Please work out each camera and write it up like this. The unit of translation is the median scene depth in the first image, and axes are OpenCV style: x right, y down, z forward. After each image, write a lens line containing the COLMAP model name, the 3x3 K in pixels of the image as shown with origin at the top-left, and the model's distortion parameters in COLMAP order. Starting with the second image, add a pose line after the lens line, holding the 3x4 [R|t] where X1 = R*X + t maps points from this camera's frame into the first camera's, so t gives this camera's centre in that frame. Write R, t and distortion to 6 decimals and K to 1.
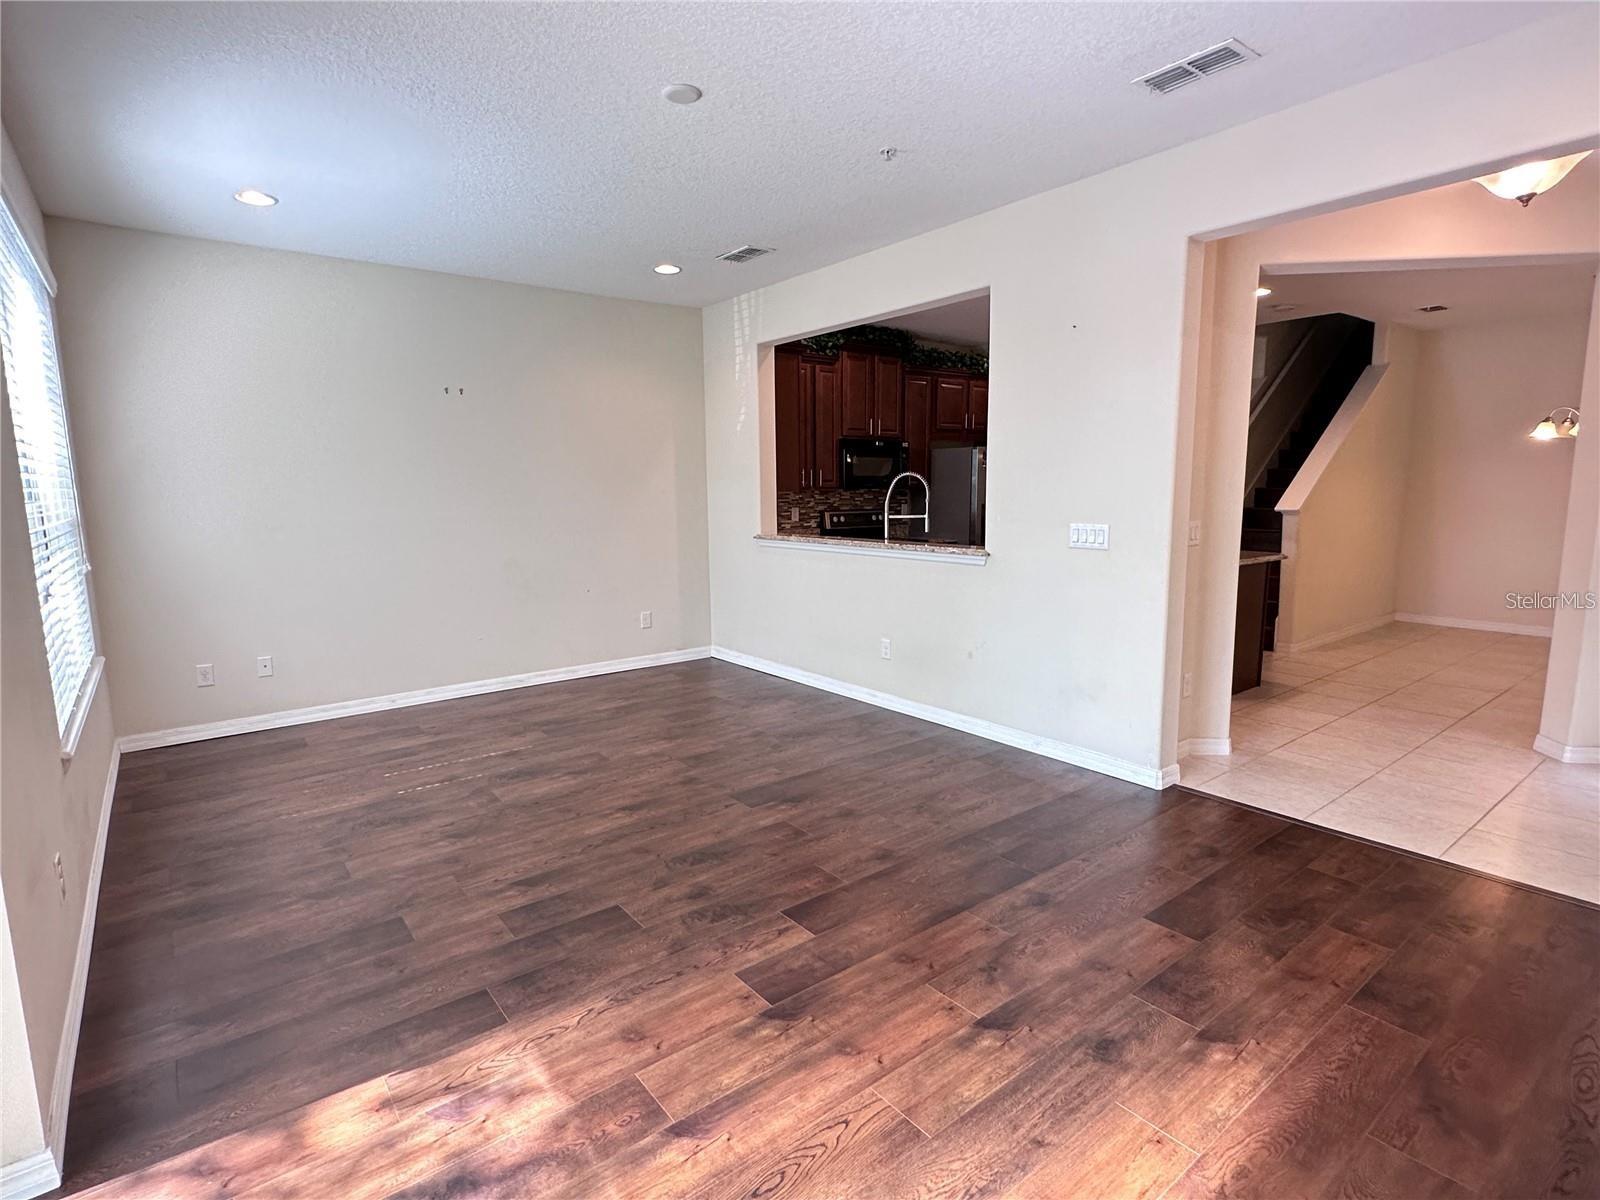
lens RADIAL K [[808.1, 0, 798.1], [0, 808.1, 605.0], [0, 0, 1]] dist [-0.000466, 0.000086]
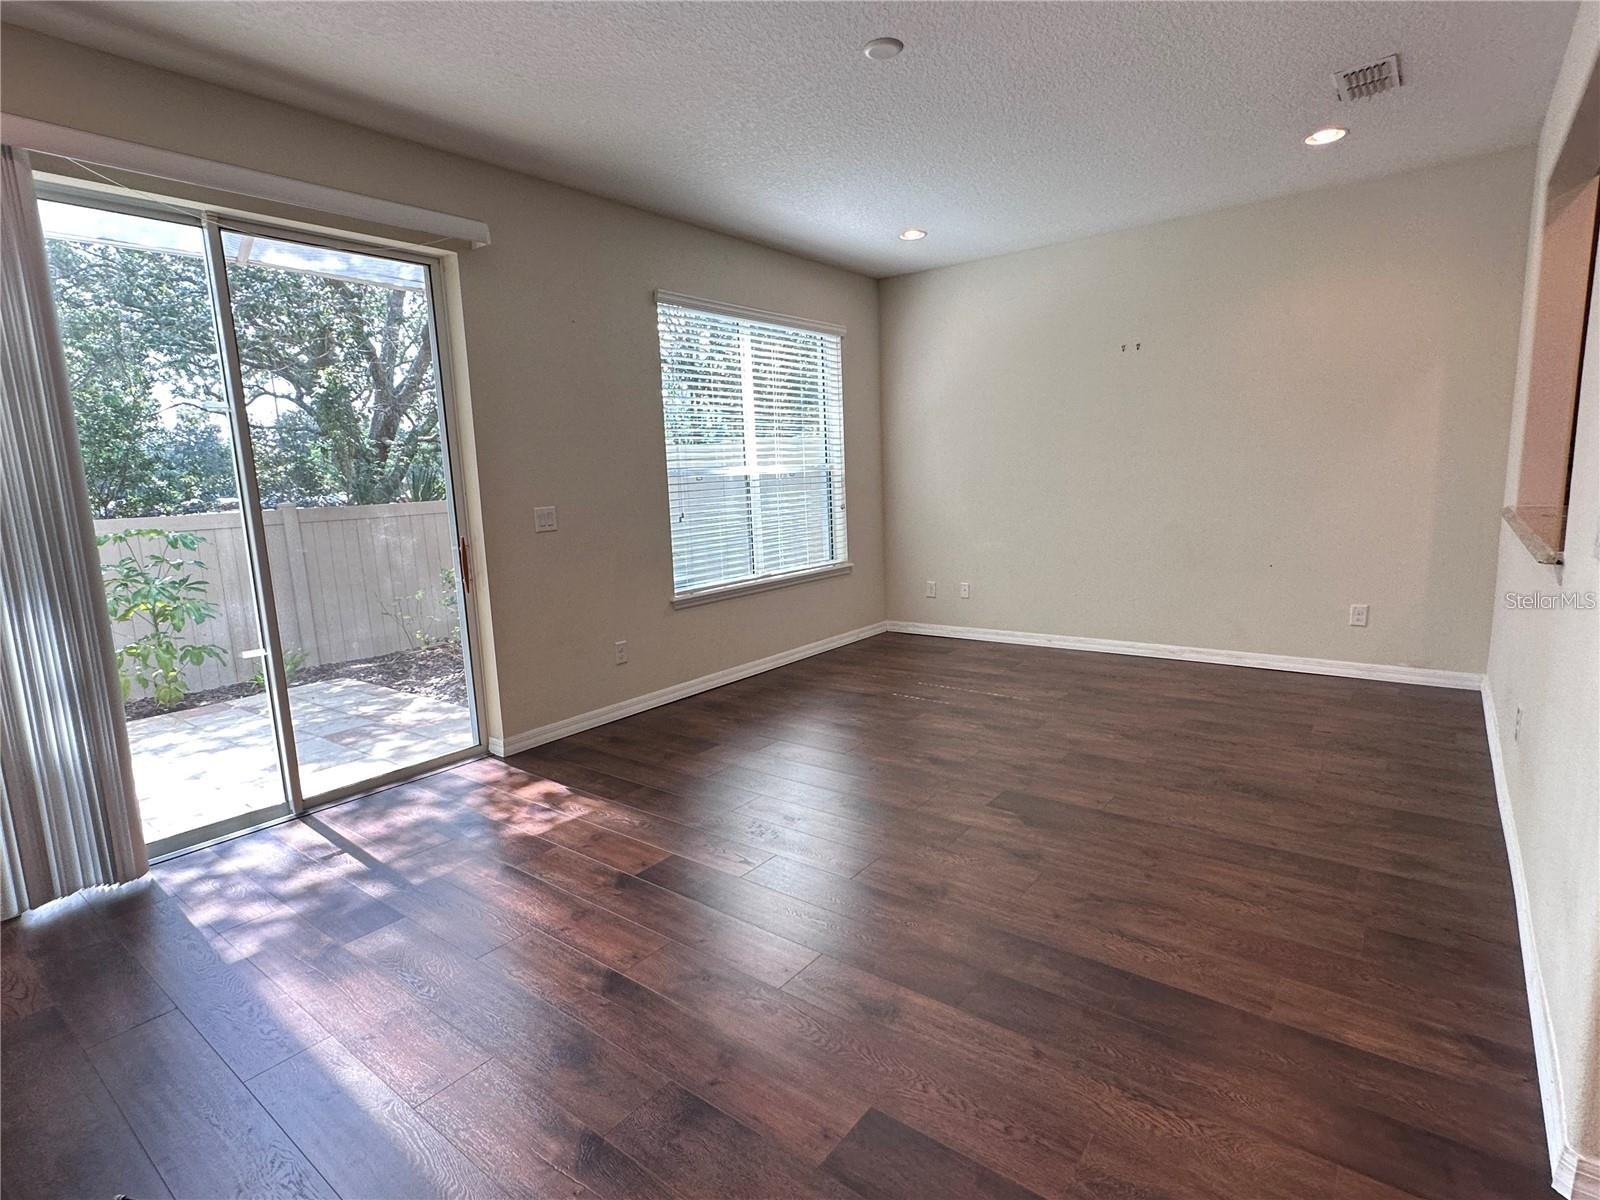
lens RADIAL K [[808.1, 0, 796.6], [0, 808.1, 603.6], [0, 0, 1]] dist [-0.000466, 0.000086]
pose [[0.245980, 0.156224, -0.956602, 0.593119], [-0.104793, 0.985427, 0.133985, -0.056227], [0.963594, 0.067287, 0.258766, 0.457892]]
